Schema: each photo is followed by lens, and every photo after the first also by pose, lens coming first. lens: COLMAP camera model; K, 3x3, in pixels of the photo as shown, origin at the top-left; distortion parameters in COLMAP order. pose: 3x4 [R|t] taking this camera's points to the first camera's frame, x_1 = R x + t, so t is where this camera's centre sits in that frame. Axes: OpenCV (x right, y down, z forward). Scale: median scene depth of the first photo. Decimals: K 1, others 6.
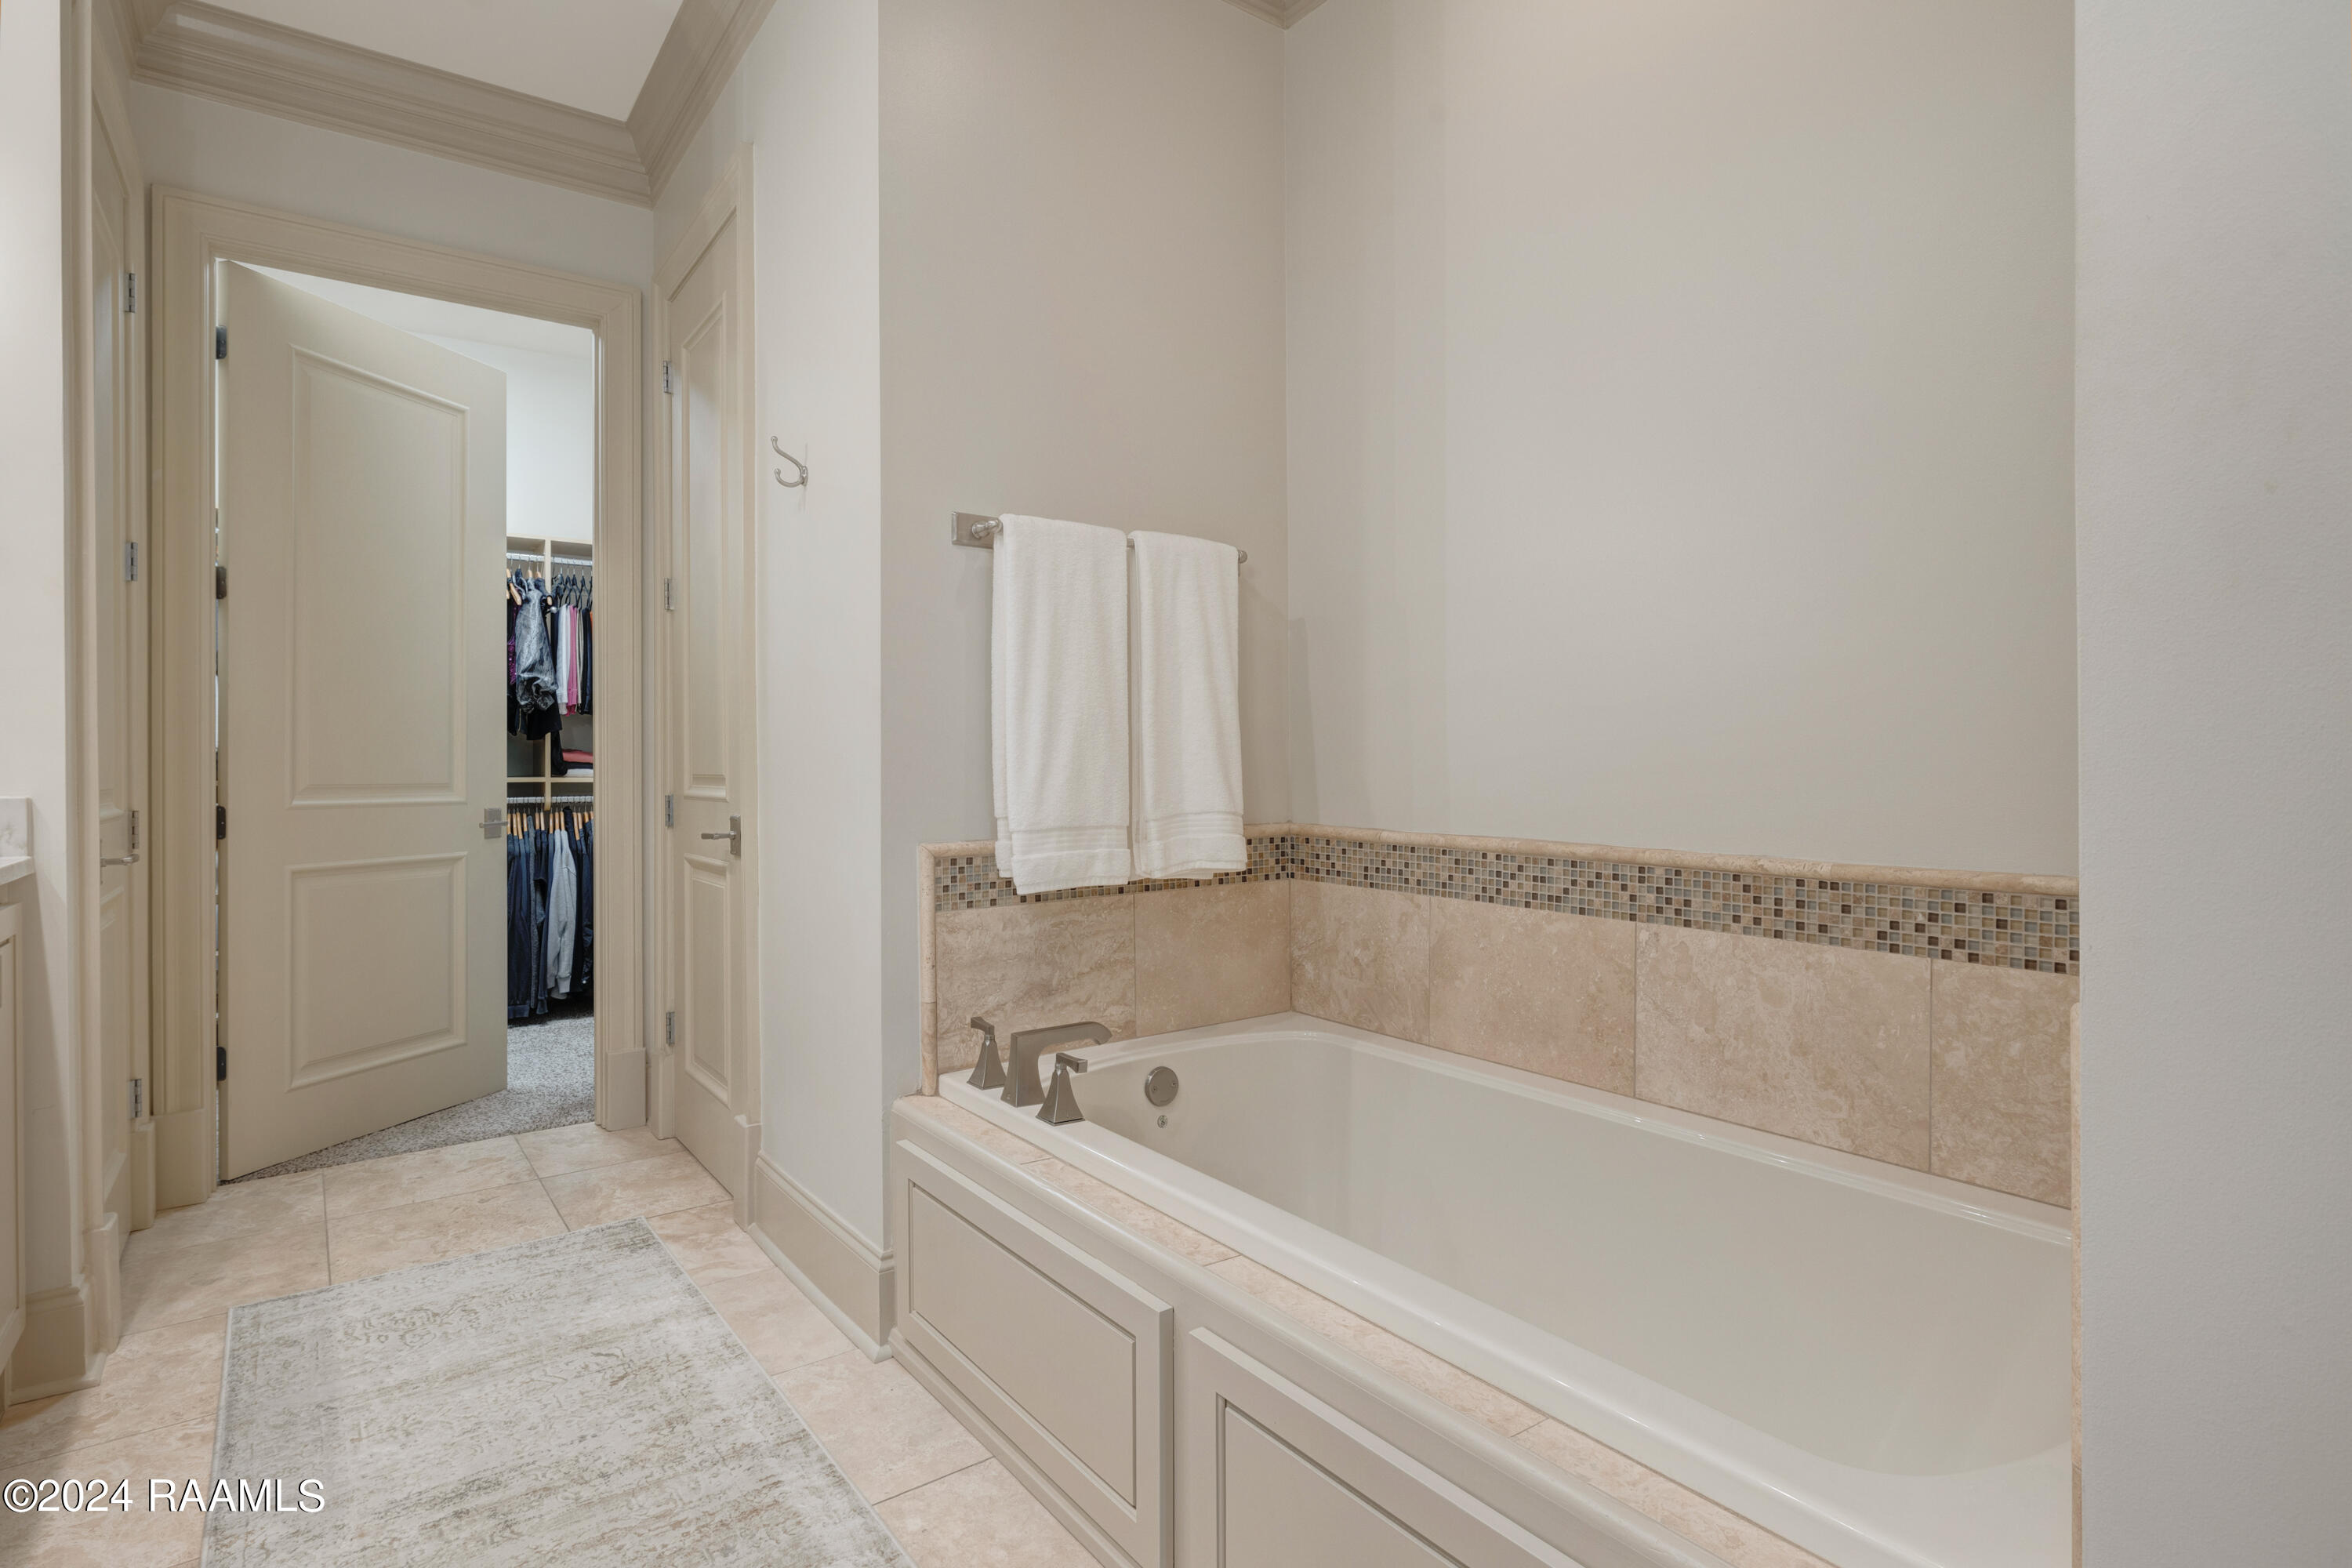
lens RADIAL K [[1174.4, 0, 1187.0], [0, 1174.4, 762.7], [0, 0, 1]] dist [-0.002823, 0.001064]
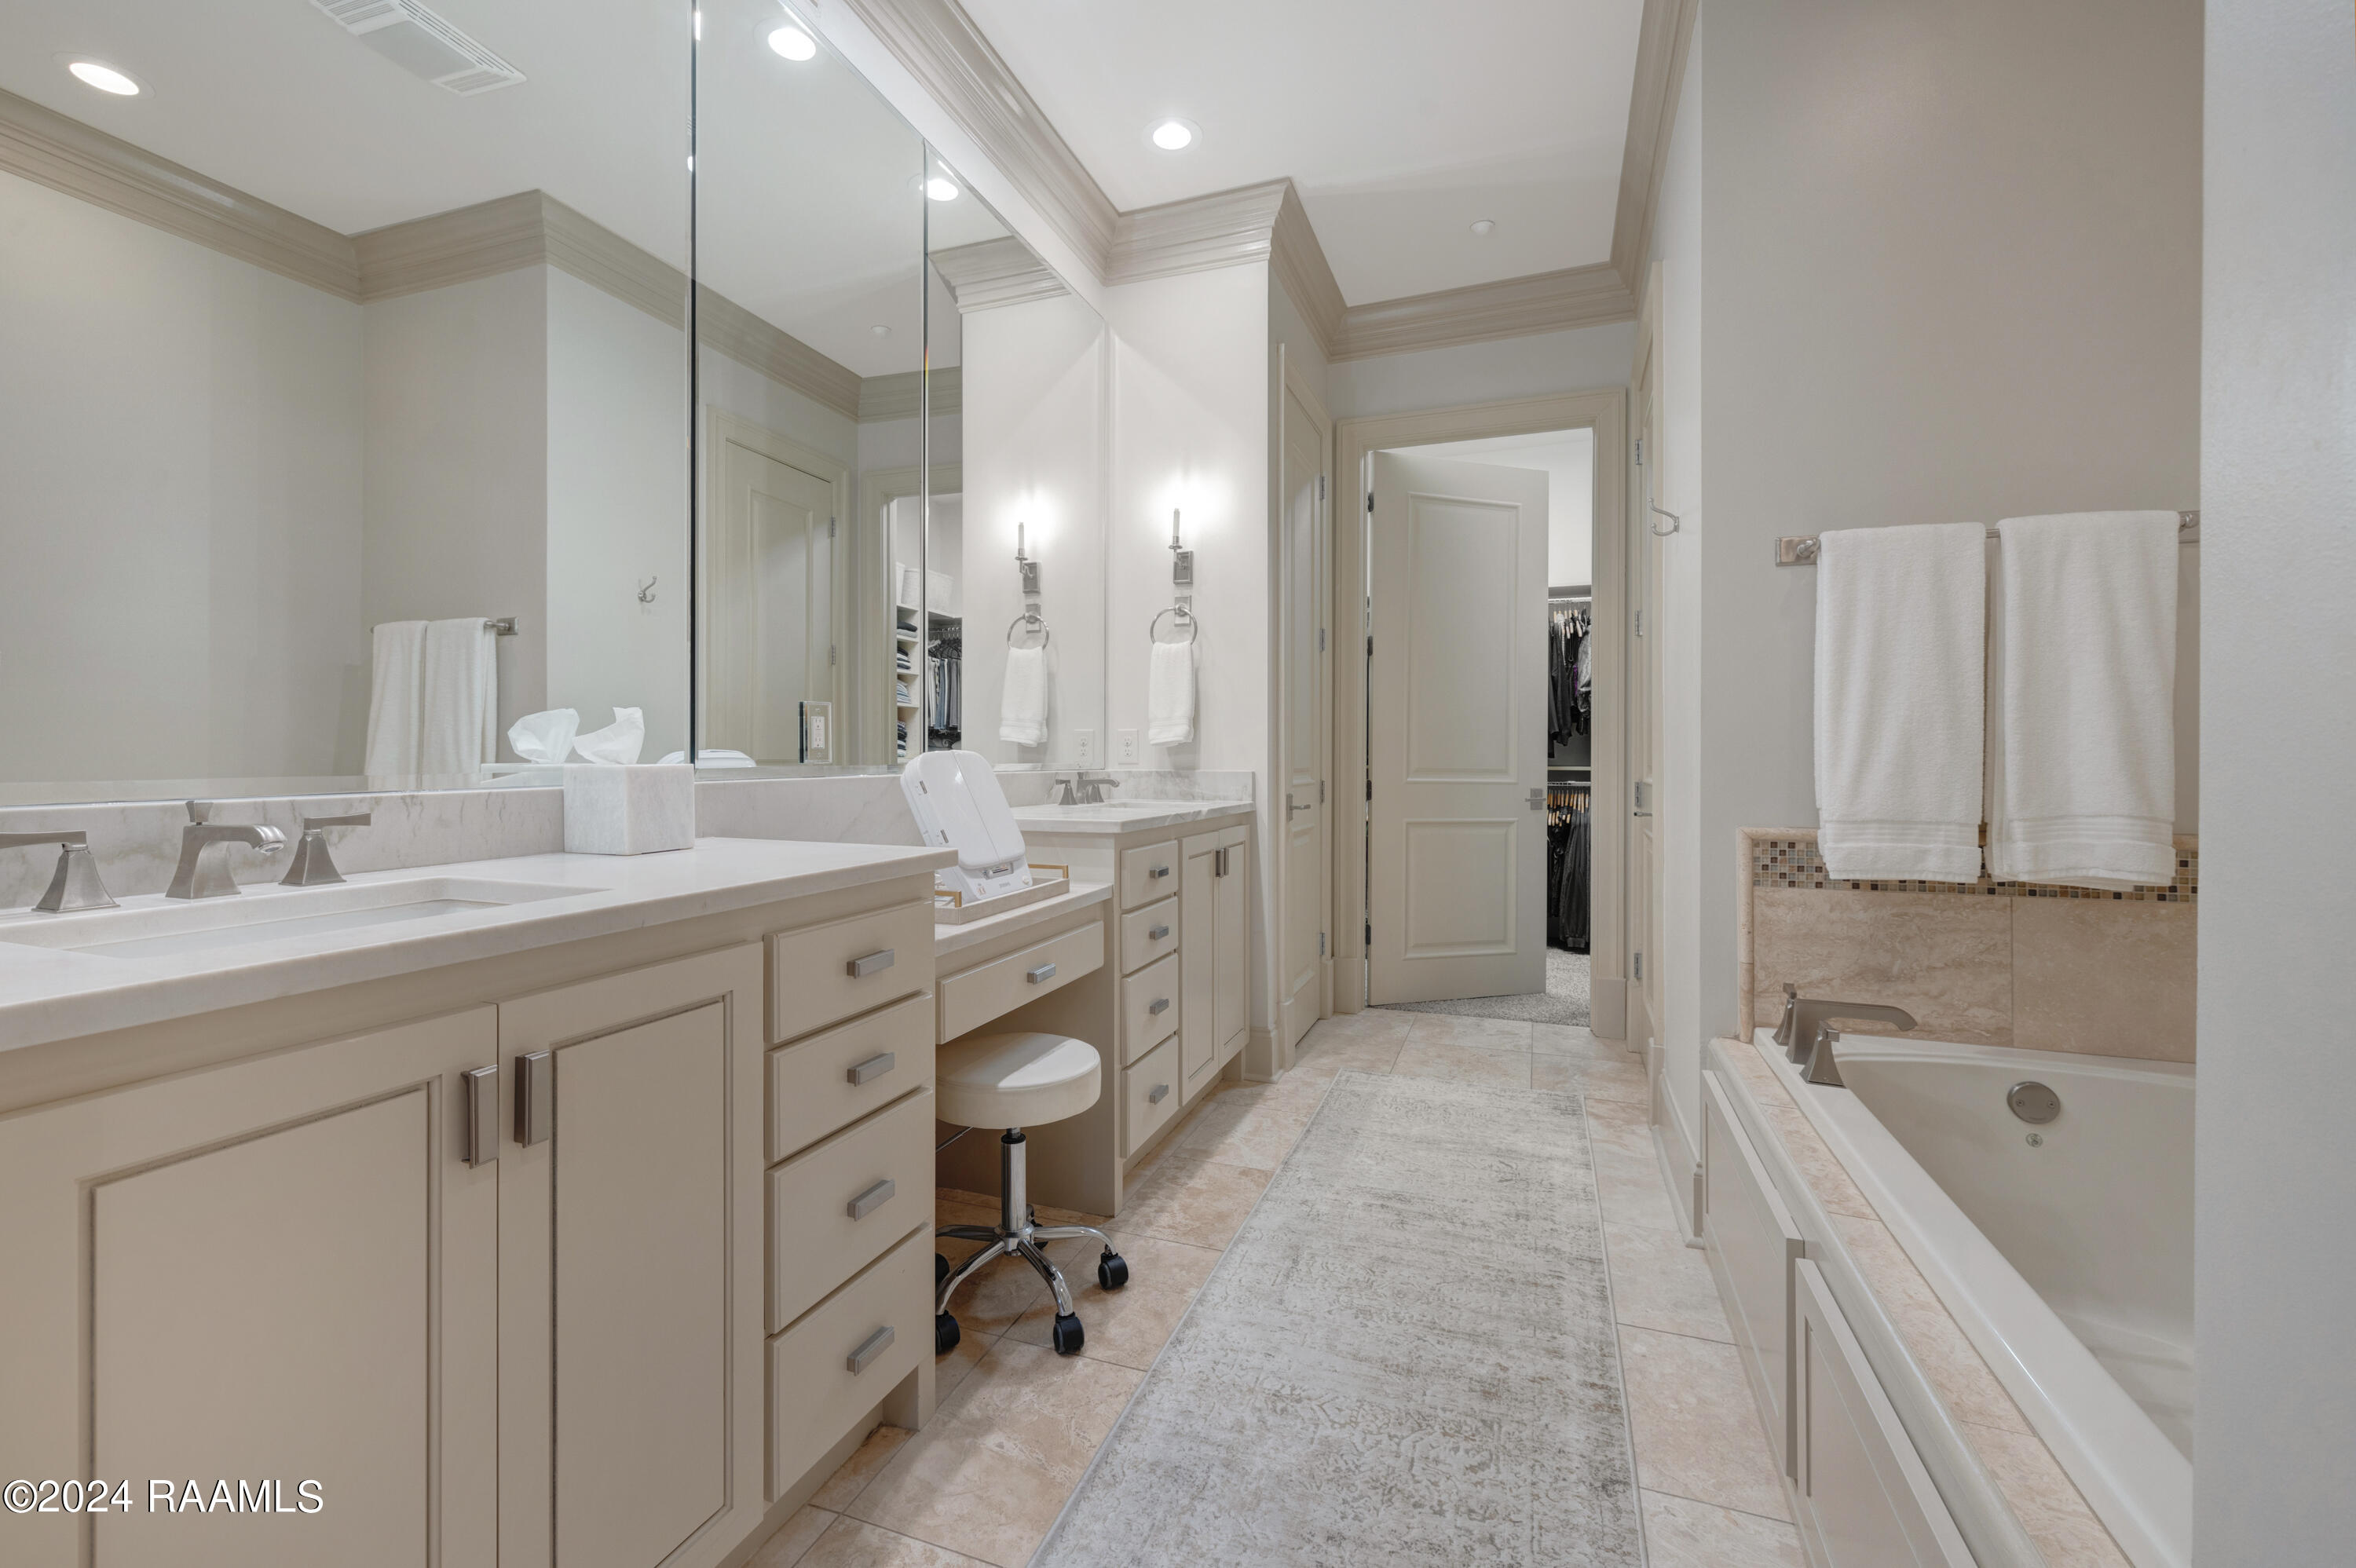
lens RADIAL K [[1017.6, 0, 1177.2], [0, 1017.6, 763.0], [0, 0, 1]] dist [0.003951, -0.000478]
pose [[0.549633, 0.013337, -0.835300, 0.312440], [-0.008147, 0.999911, 0.010605, -0.000741], [0.835367, 0.000976, 0.549692, -0.029596]]
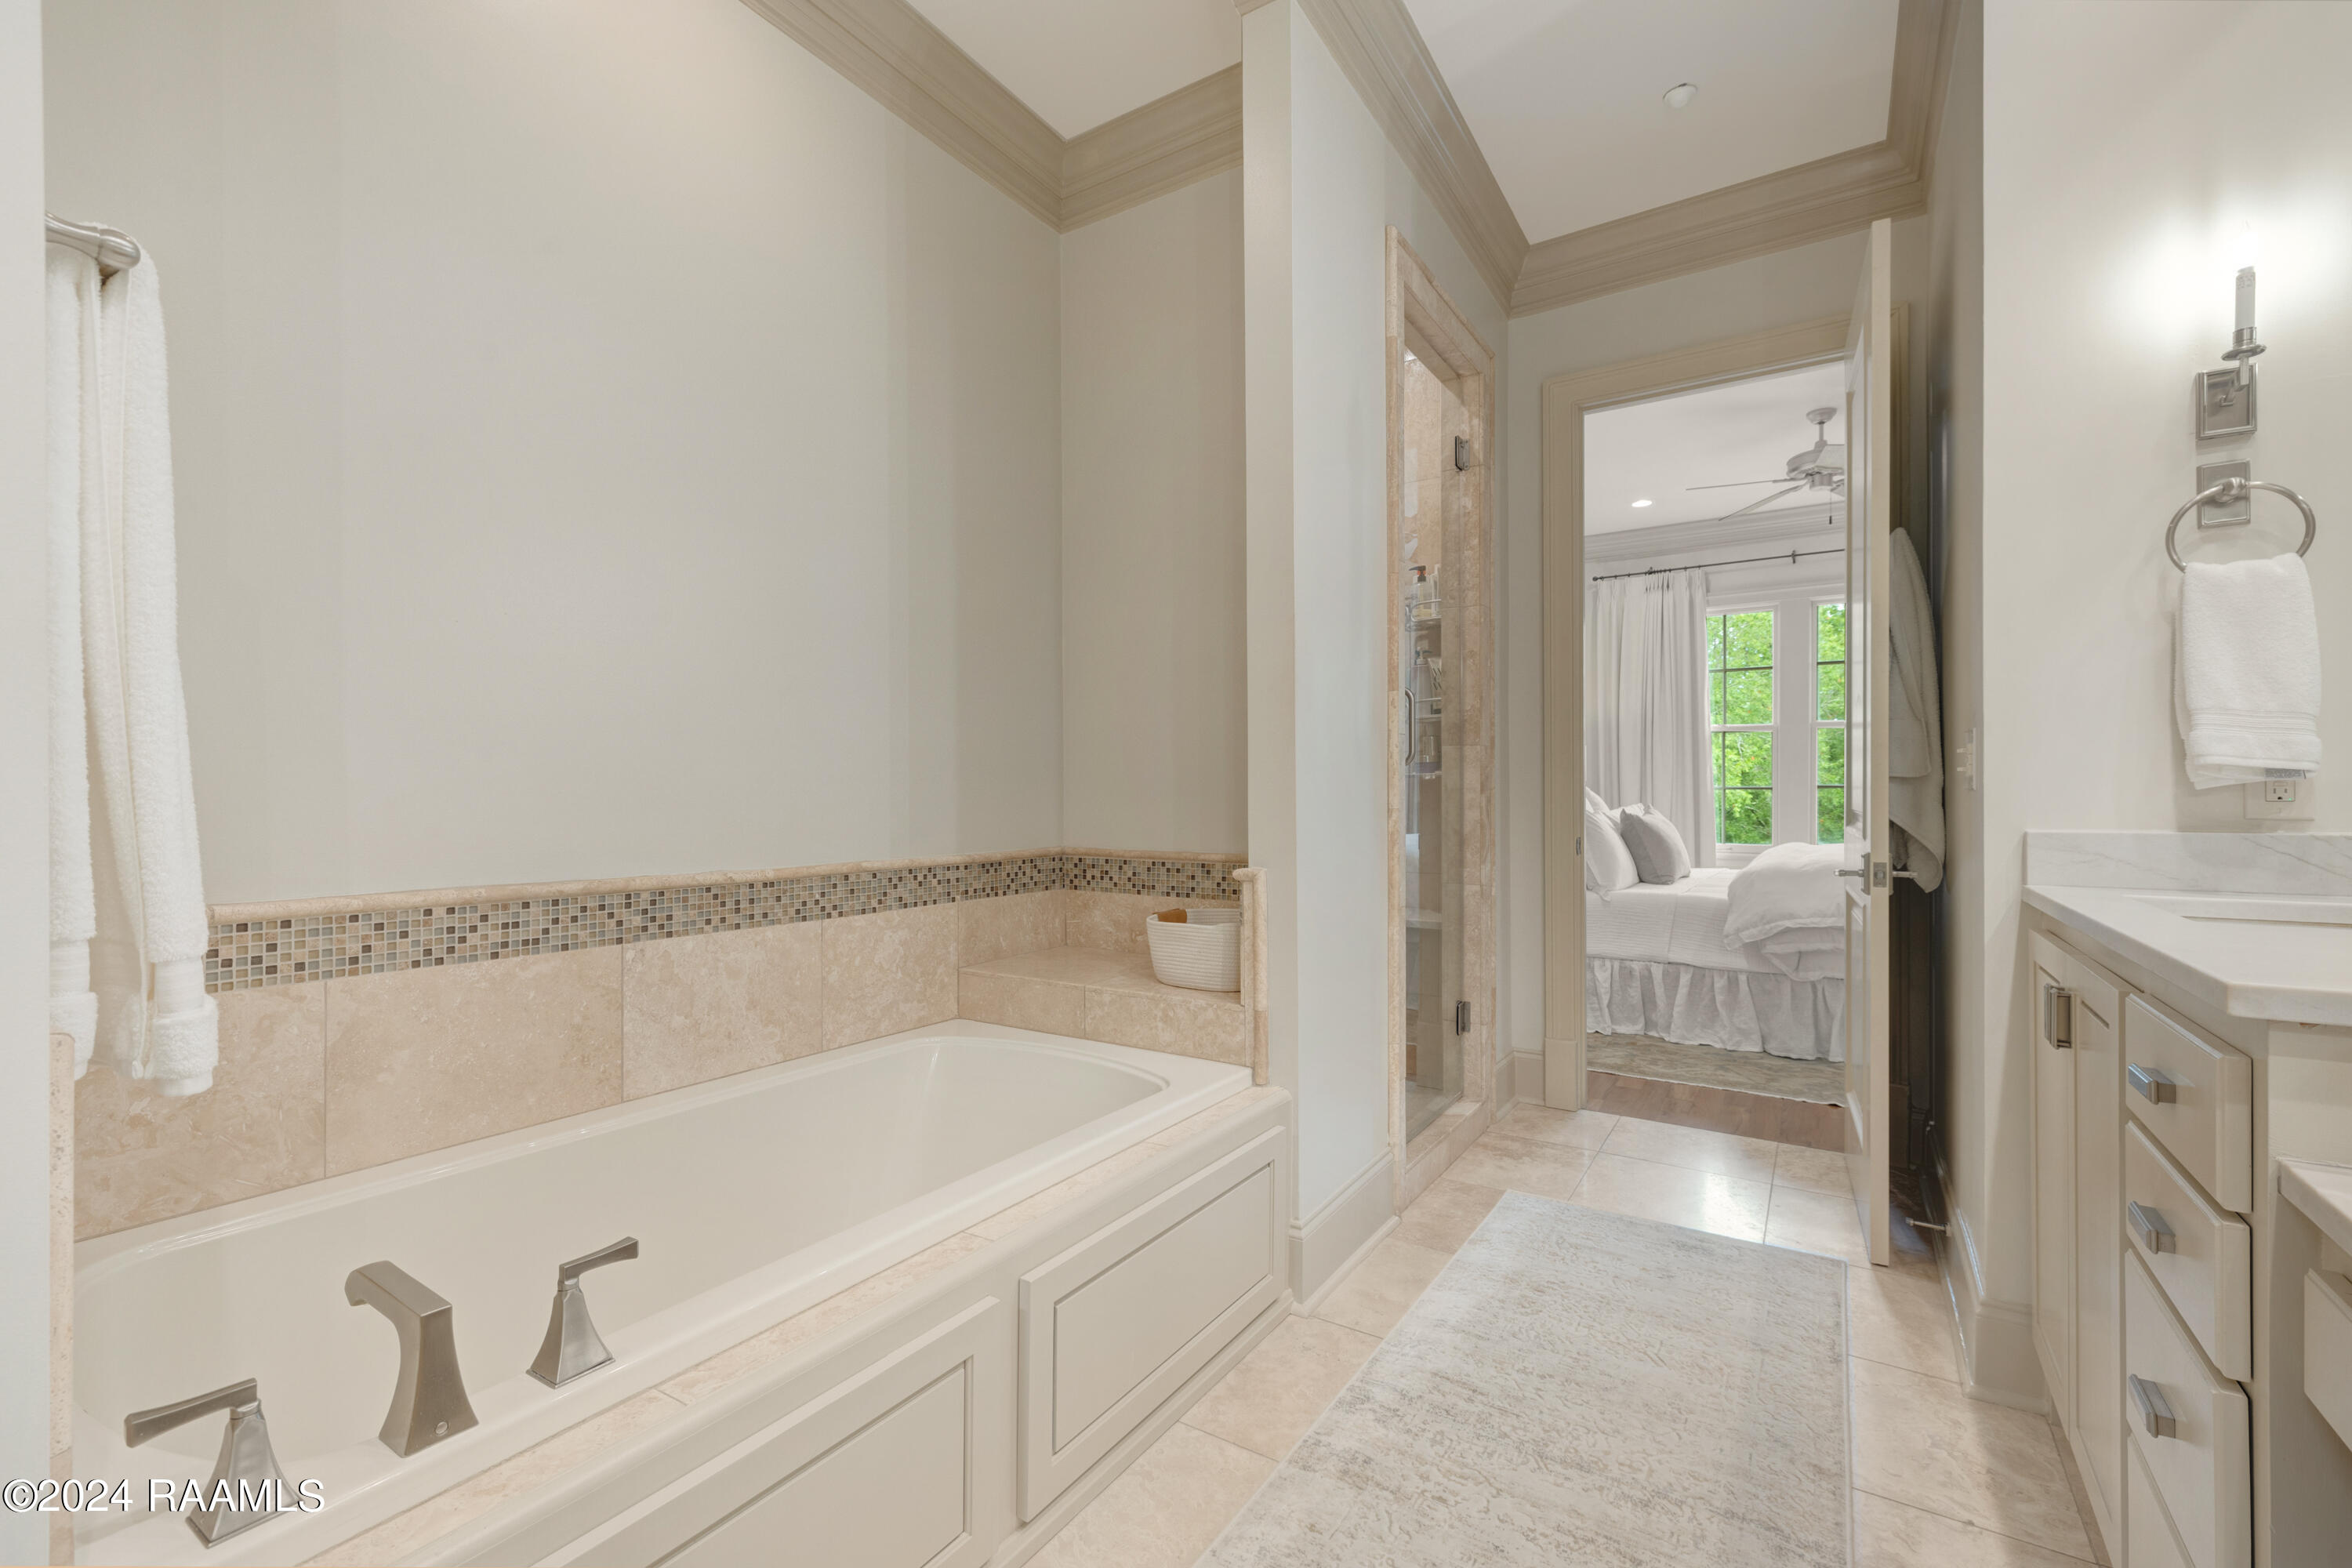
lens RADIAL K [[1016.0, 0, 1186.9], [0, 1016.0, 789.4], [0, 0, 1]] dist [0.003951, -0.000478]
pose [[-0.349649, -0.001566, 0.936879, -0.654060], [-0.003341, 0.999994, 0.000424, -0.012360], [-0.936875, -0.002982, -0.349653, 0.771547]]
